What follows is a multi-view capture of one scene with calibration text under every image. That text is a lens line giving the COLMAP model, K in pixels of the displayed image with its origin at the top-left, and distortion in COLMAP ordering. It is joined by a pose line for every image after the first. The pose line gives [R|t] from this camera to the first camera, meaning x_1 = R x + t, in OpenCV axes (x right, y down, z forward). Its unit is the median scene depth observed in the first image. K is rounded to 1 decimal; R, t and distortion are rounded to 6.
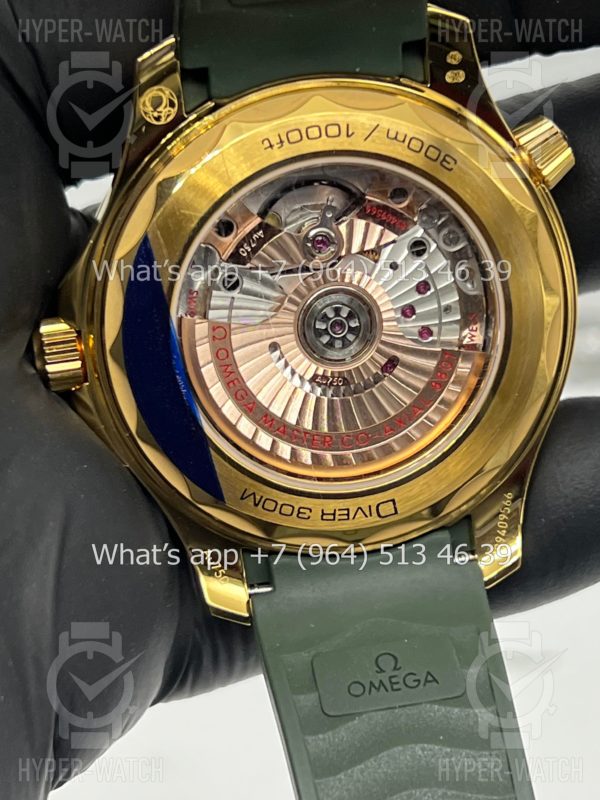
lens RADIAL K [[1876.7, 0, 300.0], [0, 1876.7, 400.0], [0, 0, 1]] dist [0.311848, -0.641808]
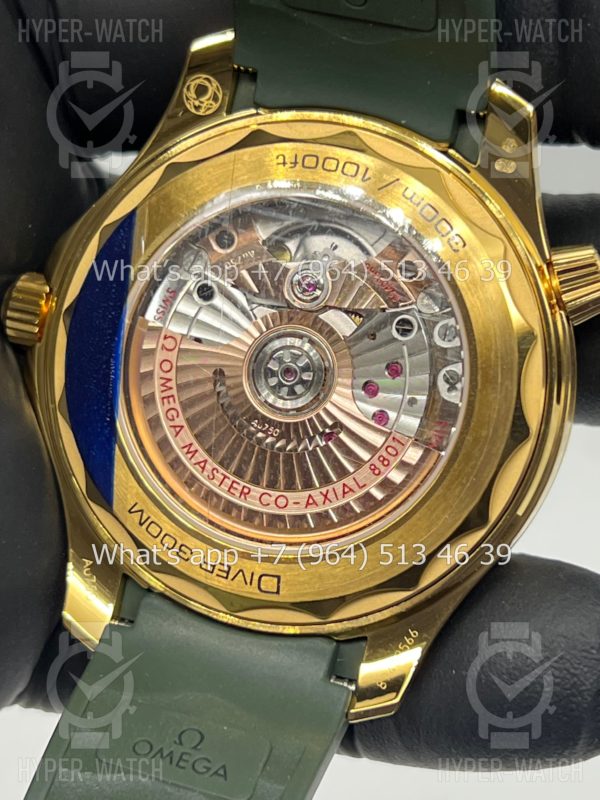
lens RADIAL K [[1876.7, 0, 300.0], [0, 1876.7, 400.0], [0, 0, 1]] dist [0.311848, -0.641808]
pose [[0.880584, 0.330865, -0.339264, 0.347921], [-0.390725, 0.912021, -0.124711, 0.087401], [0.268153, 0.242377, 0.932388, 0.148723]]
